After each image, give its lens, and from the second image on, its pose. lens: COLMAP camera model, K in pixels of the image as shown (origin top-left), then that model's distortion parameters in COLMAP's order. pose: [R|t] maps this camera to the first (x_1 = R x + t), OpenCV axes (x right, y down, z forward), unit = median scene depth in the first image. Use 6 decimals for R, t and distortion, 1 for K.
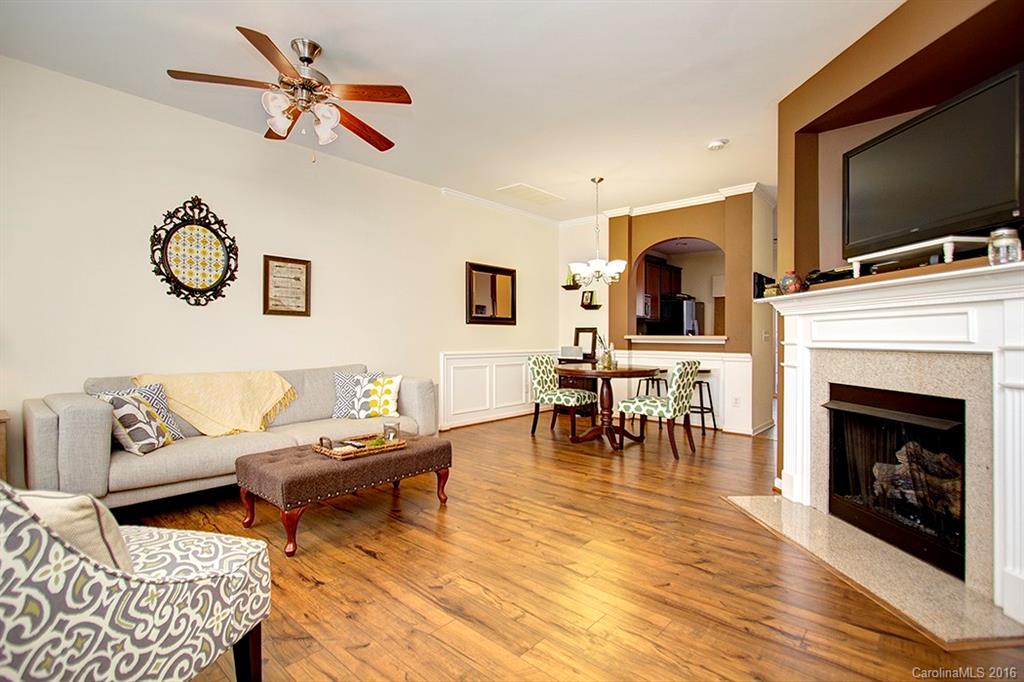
lens RADIAL K [[487.7, 0, 506.2], [0, 487.7, 343.0], [0, 0, 1]] dist [-0.026696, 0.000125]
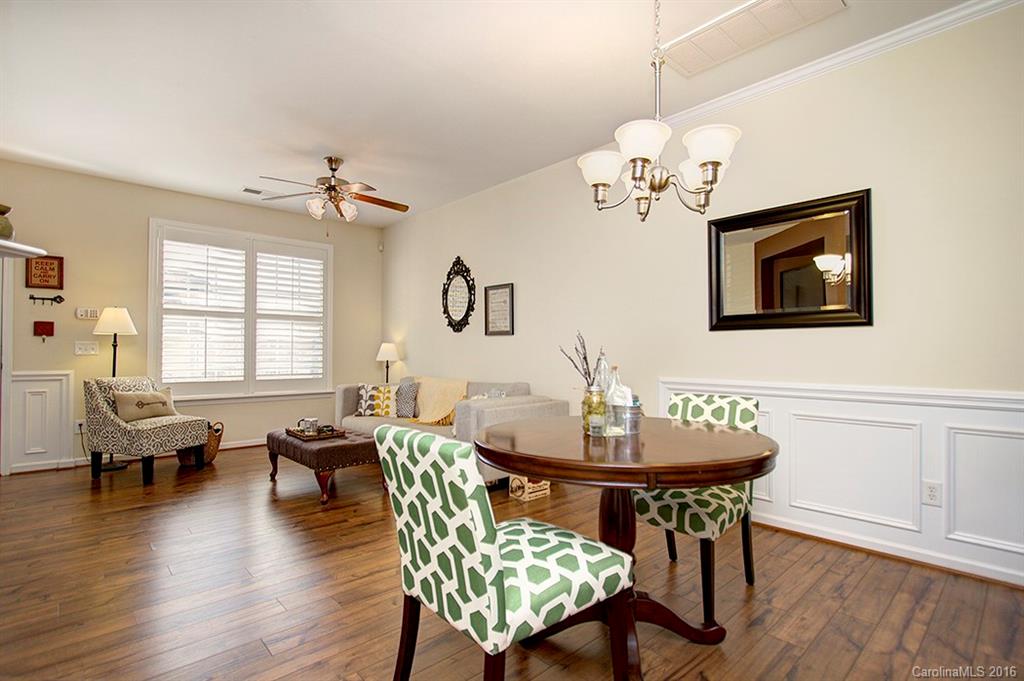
lens RADIAL K [[493.0, 0, 510.7], [0, 493.0, 336.6], [0, 0, 1]] dist [-0.014536, 0.000165]
pose [[-0.094652, -0.045089, -0.994489, 1.798956], [-0.021973, 0.998825, -0.043194, -0.010072], [0.995268, 0.017764, -0.095531, 2.928611]]
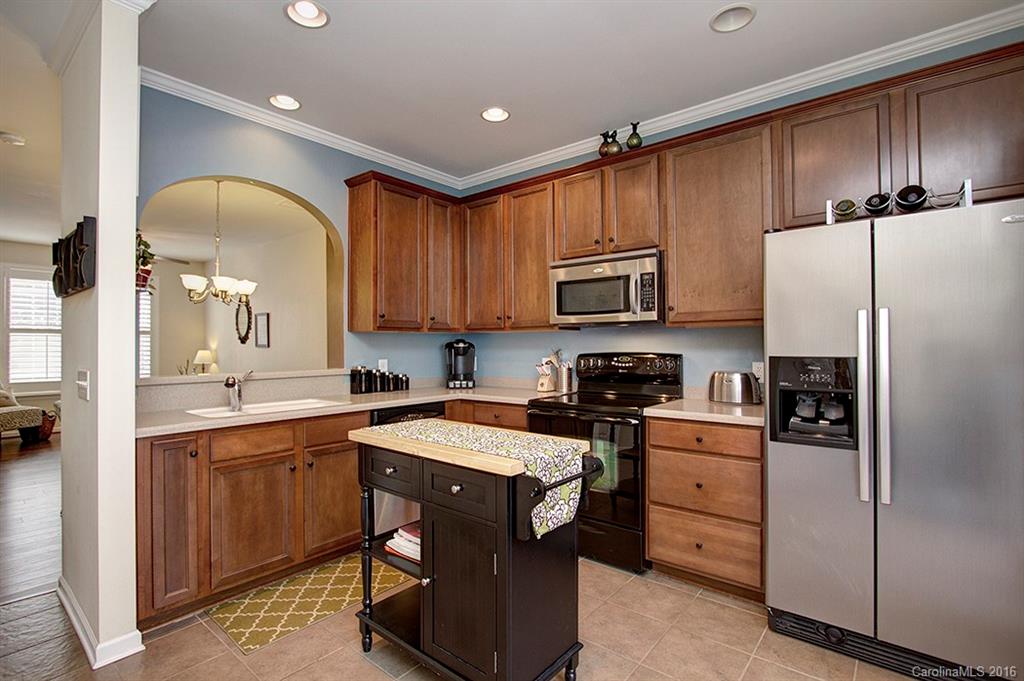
lens RADIAL K [[487.7, 0, 506.2], [0, 487.7, 342.5], [0, 0, 1]] dist [-0.026696, 0.000125]
pose [[0.024487, -0.015846, -0.999575, 3.104597], [-0.018486, 0.999696, -0.016301, -0.162614], [0.999529, 0.018877, 0.024186, 4.592243]]
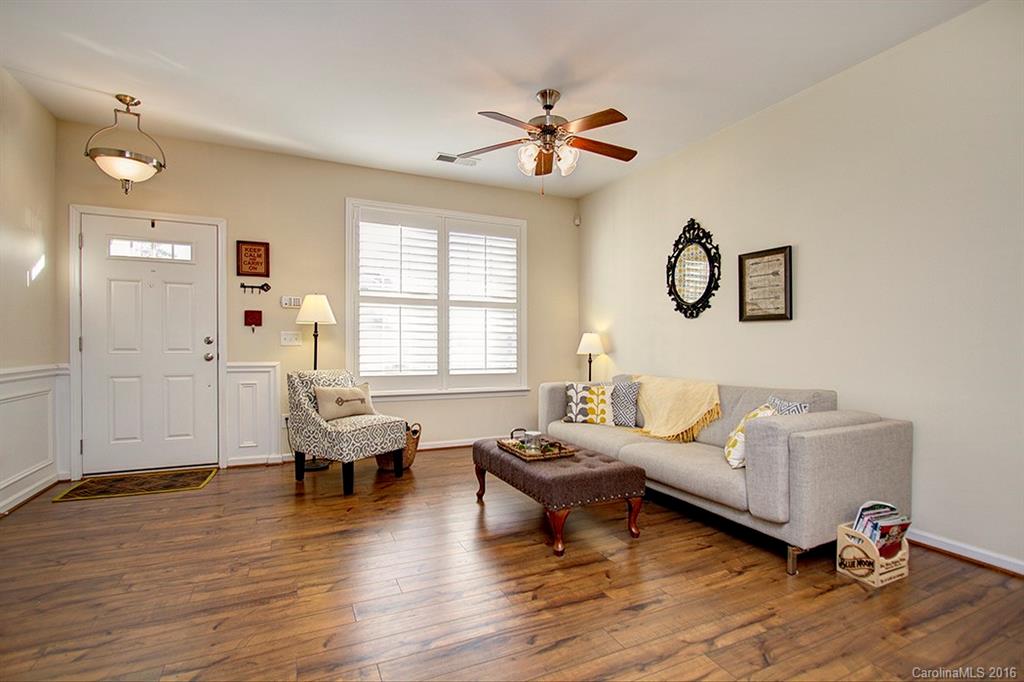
lens RADIAL K [[487.7, 0, 506.2], [0, 487.7, 343.0], [0, 0, 1]] dist [-0.026696, 0.000125]
pose [[-0.403774, -0.017370, -0.914694, 1.208564], [-0.028657, 0.999569, -0.006331, -0.004107], [0.914410, 0.023656, -0.404098, 2.399385]]
